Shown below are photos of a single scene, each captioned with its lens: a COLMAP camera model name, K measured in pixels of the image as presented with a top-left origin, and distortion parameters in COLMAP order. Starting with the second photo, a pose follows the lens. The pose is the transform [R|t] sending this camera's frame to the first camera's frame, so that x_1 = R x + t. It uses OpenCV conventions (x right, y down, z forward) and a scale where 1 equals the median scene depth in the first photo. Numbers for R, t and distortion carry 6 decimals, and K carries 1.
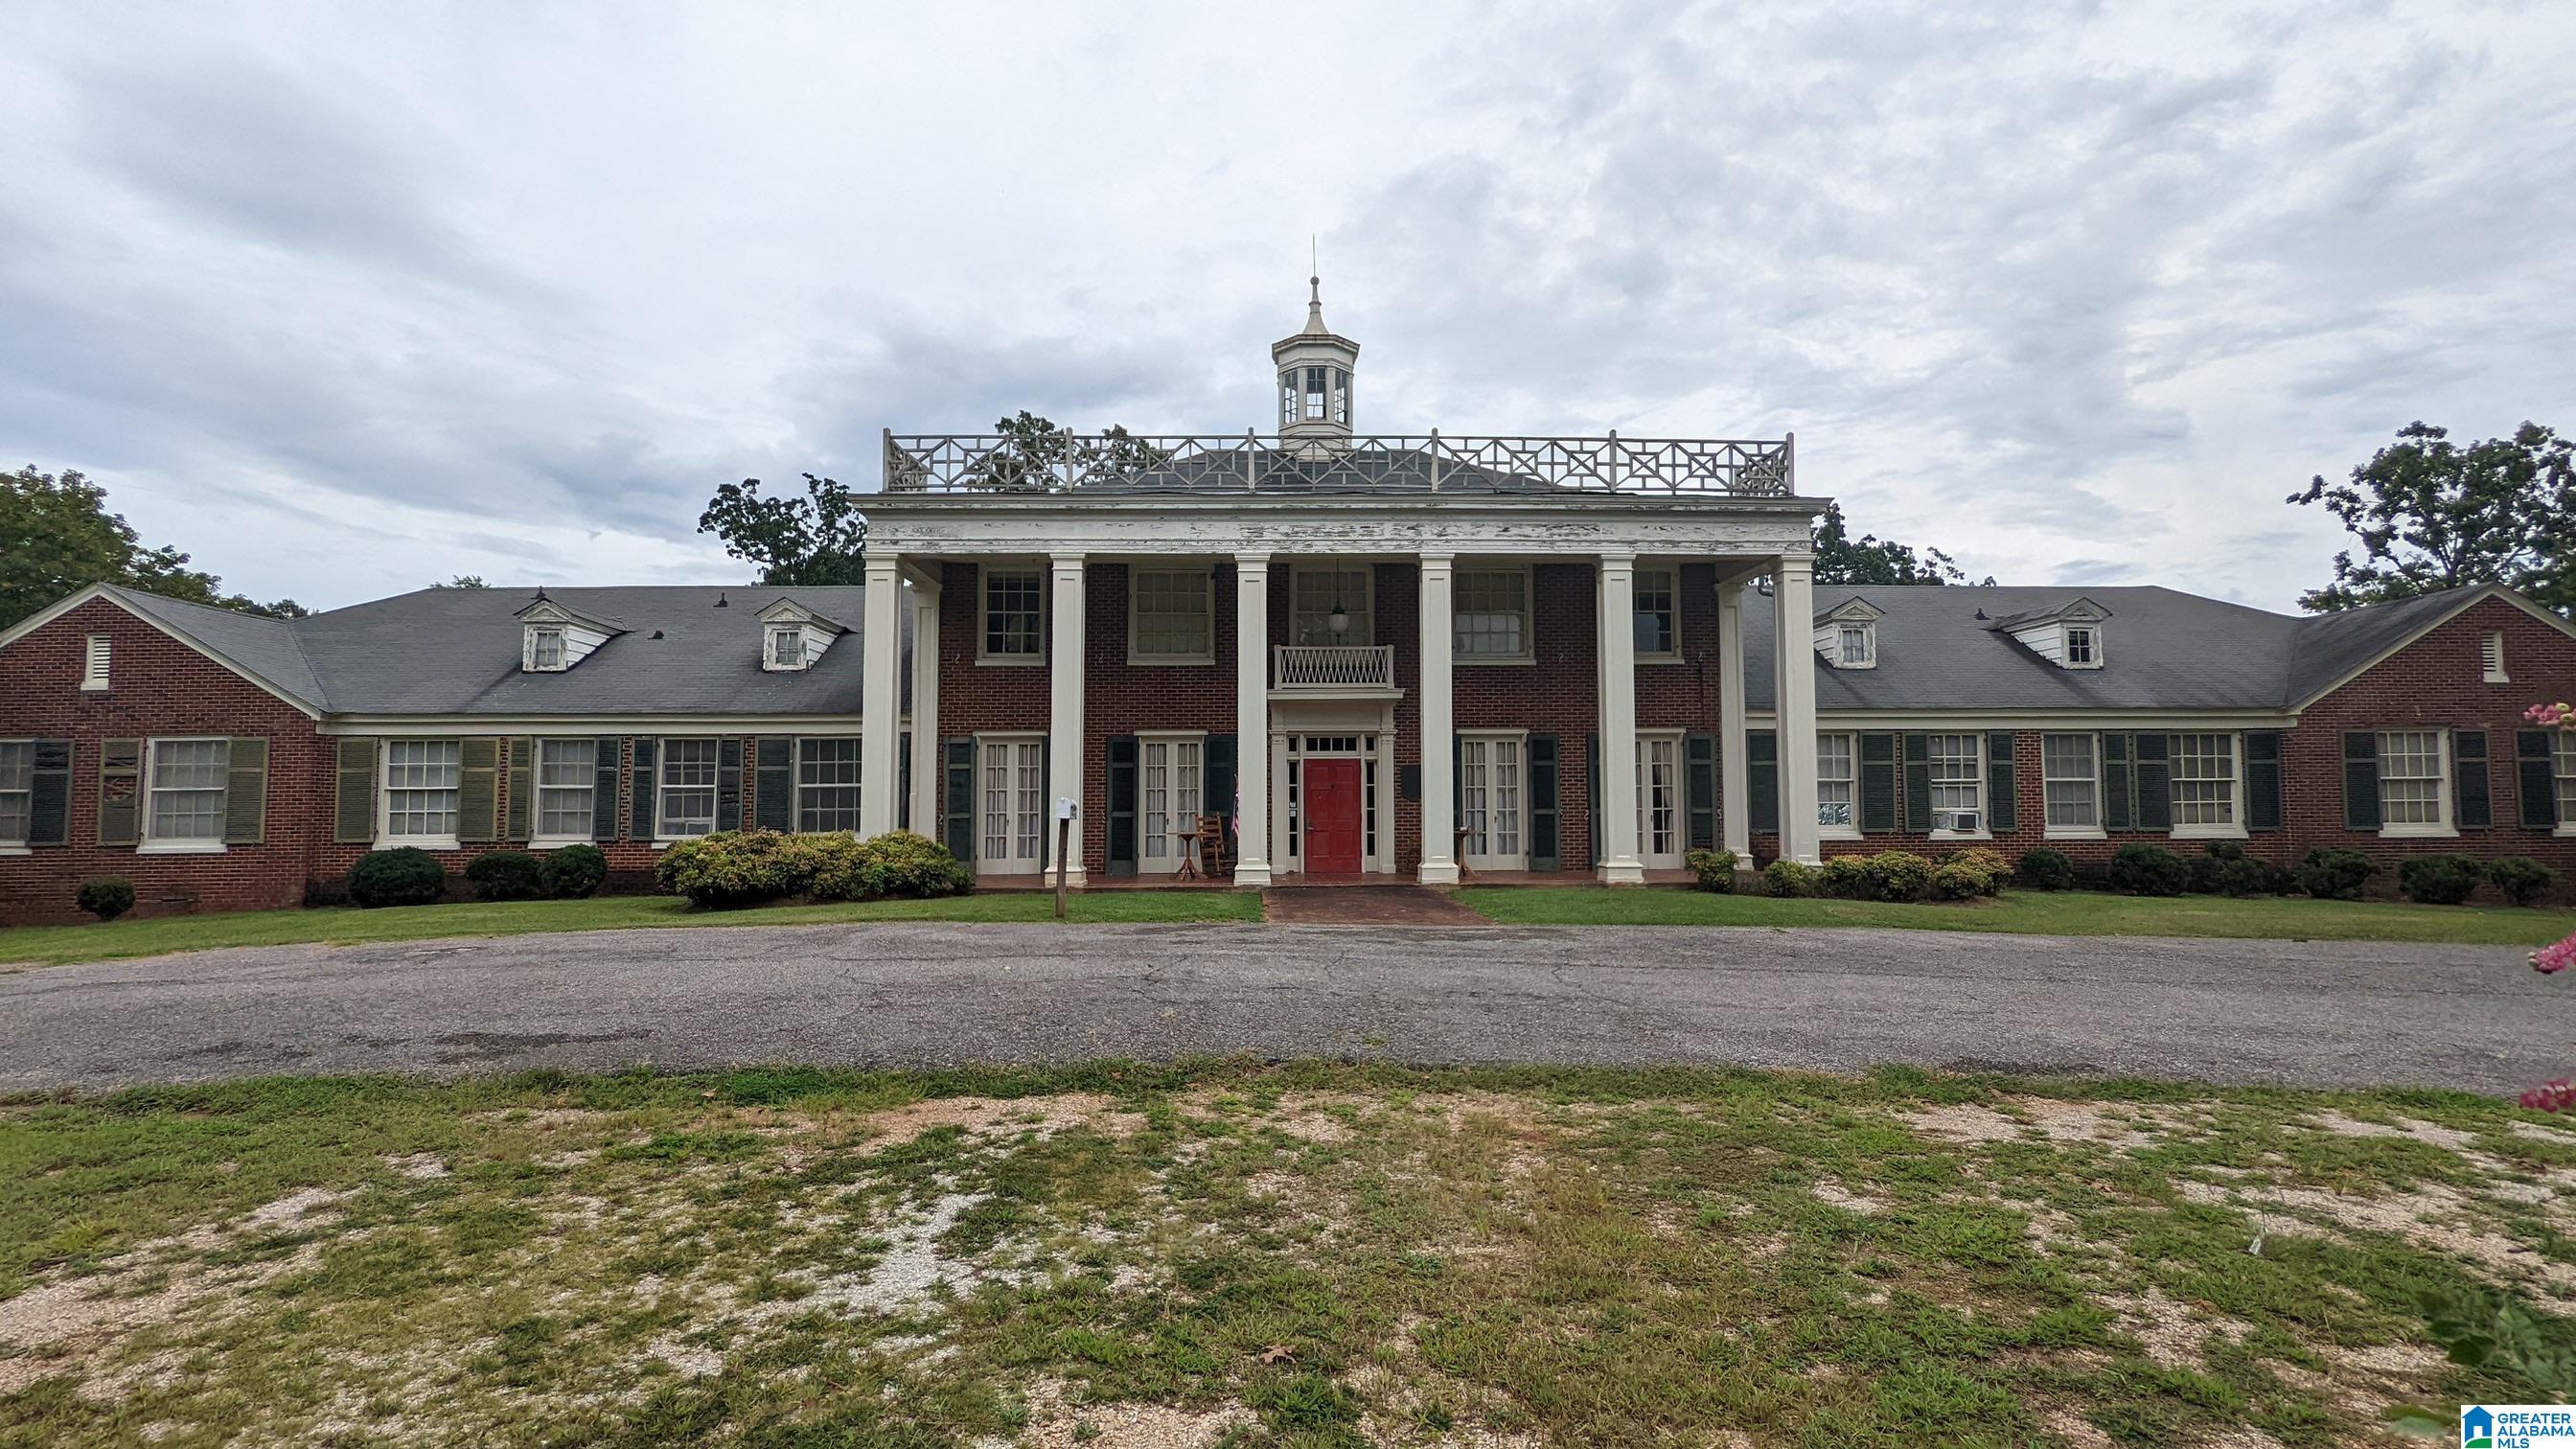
lens RADIAL K [[1181.7, 0, 1274.6], [0, 1181.7, 727.2], [0, 0, 1]] dist [0.011483, 0.000067]
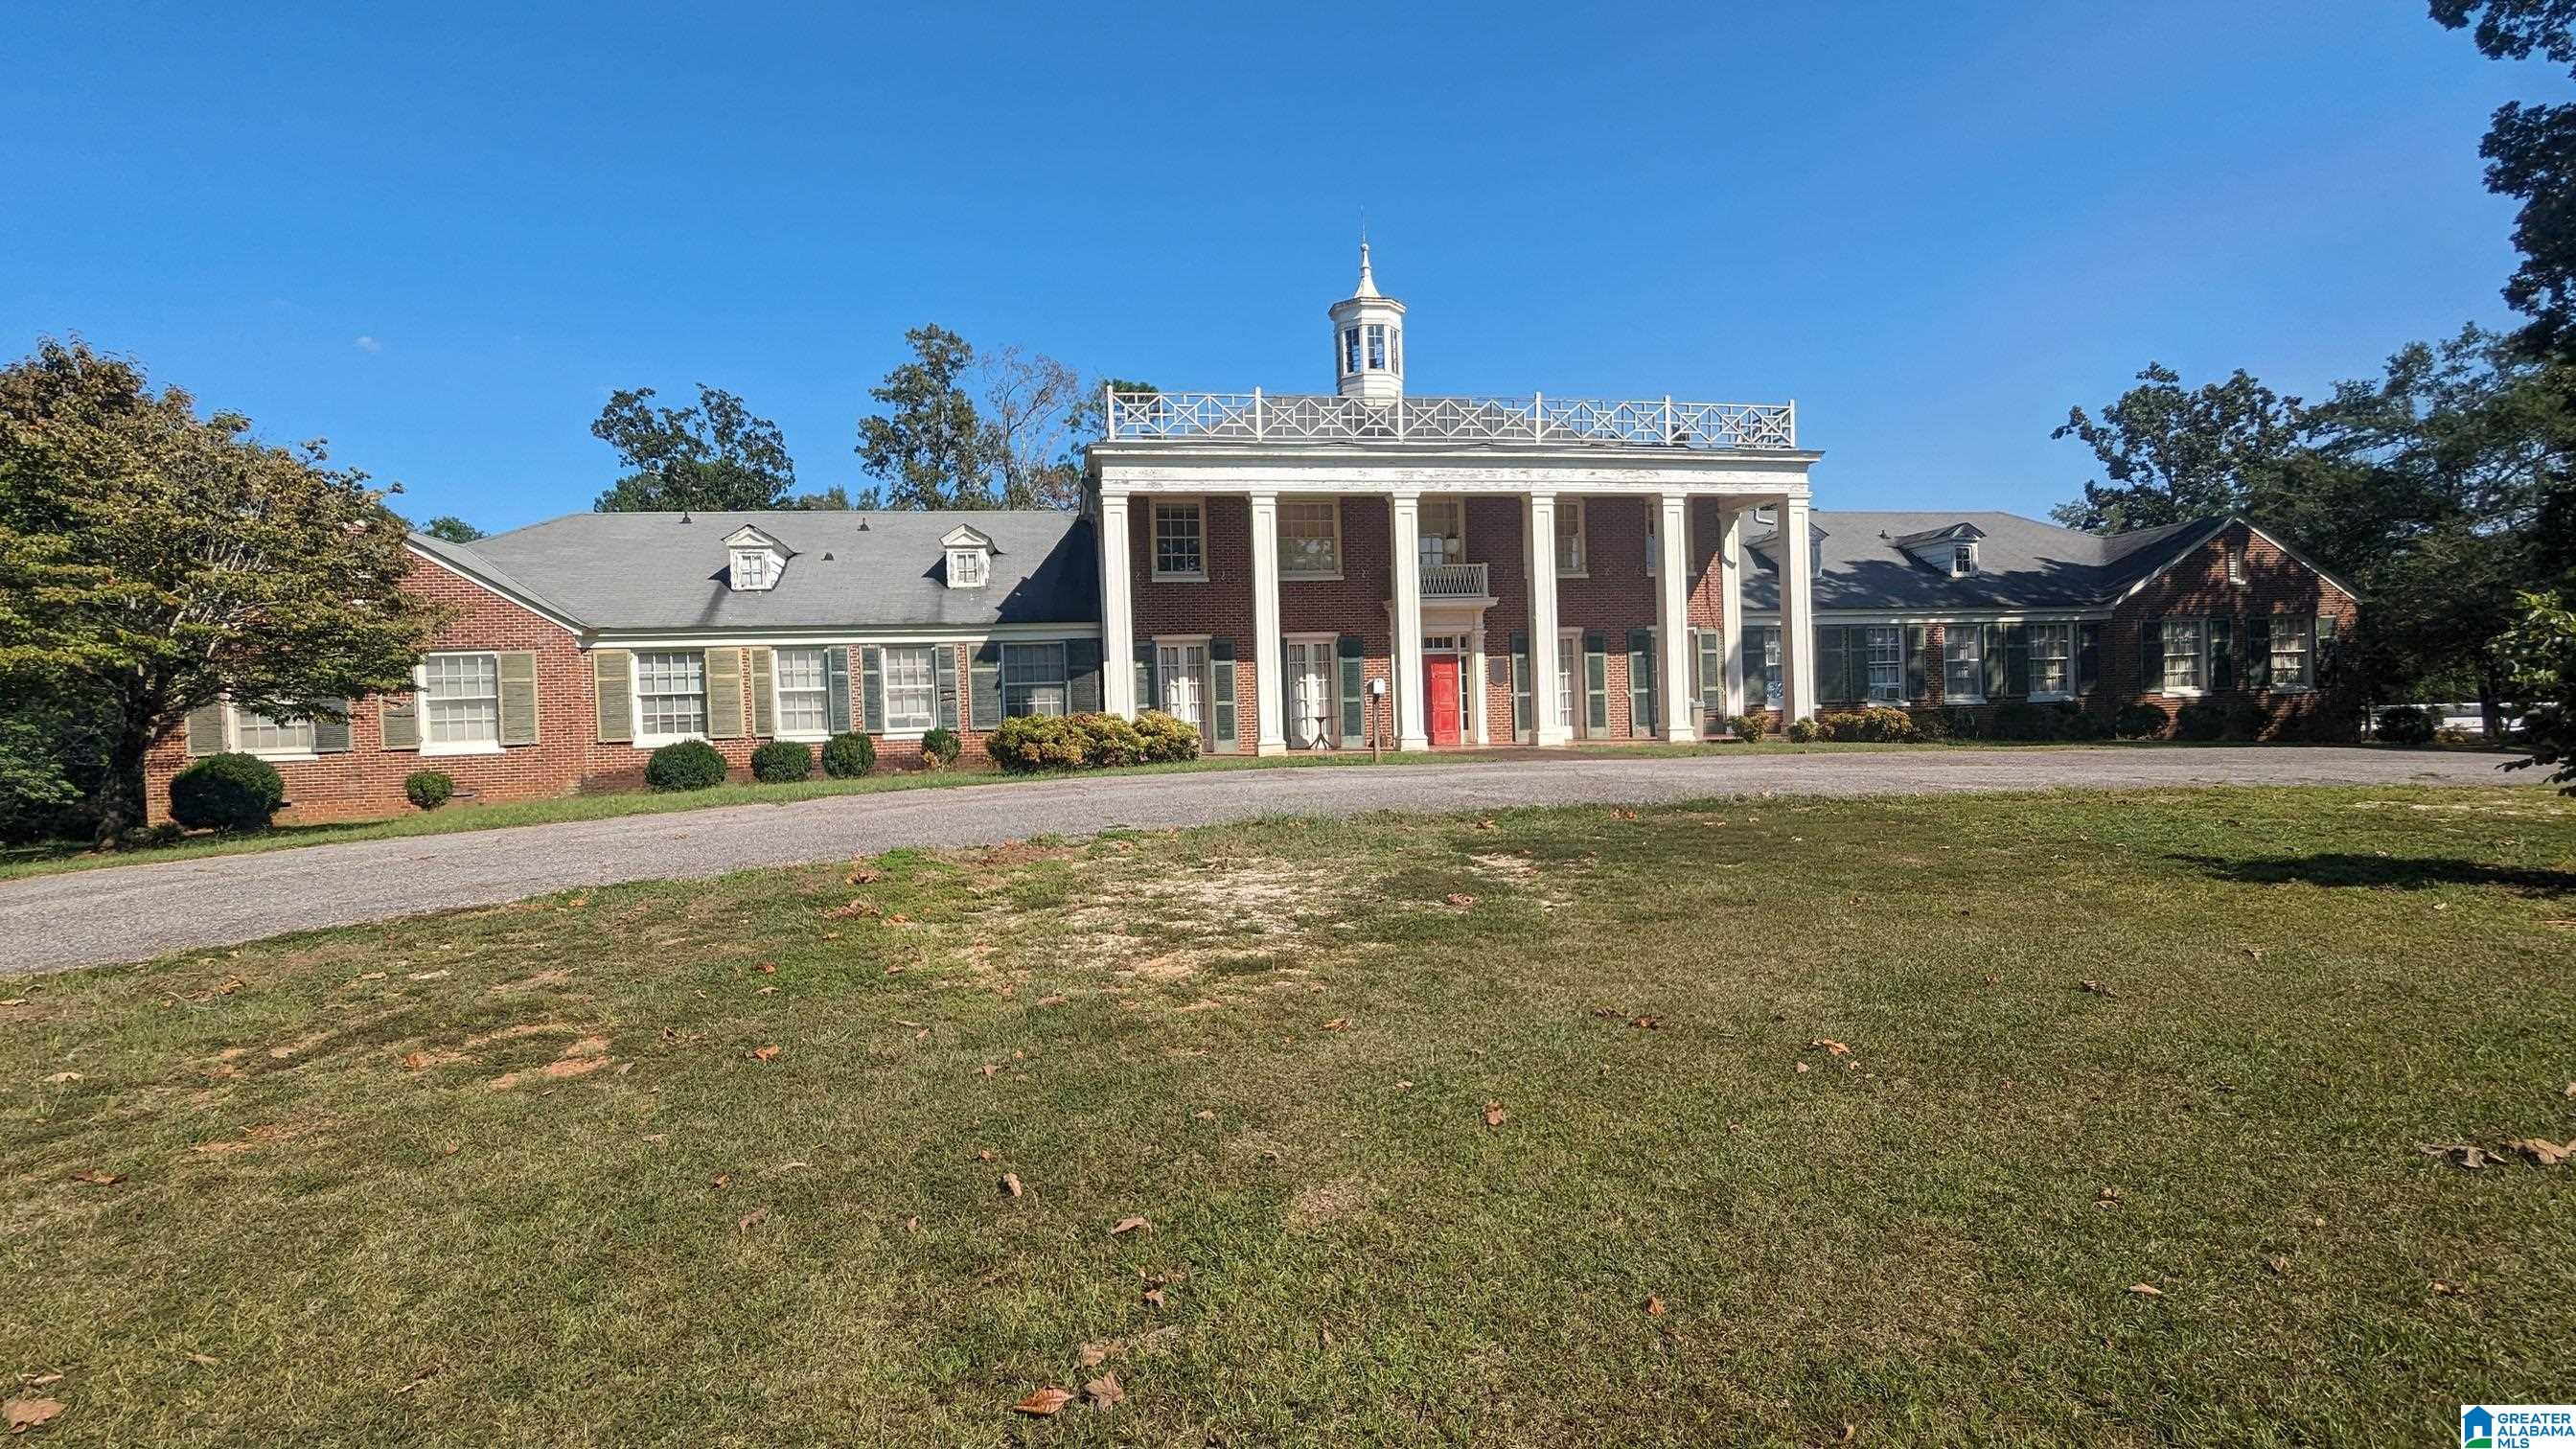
lens RADIAL K [[1181.7, 0, 1268.4], [0, 1181.7, 735.4], [0, 0, 1]] dist [0.011483, 0.000067]
pose [[0.988680, -0.027042, 0.147580, -0.314386], [0.014720, 0.996361, 0.083952, 0.004111], [-0.149313, -0.080829, 0.985481, -0.219689]]
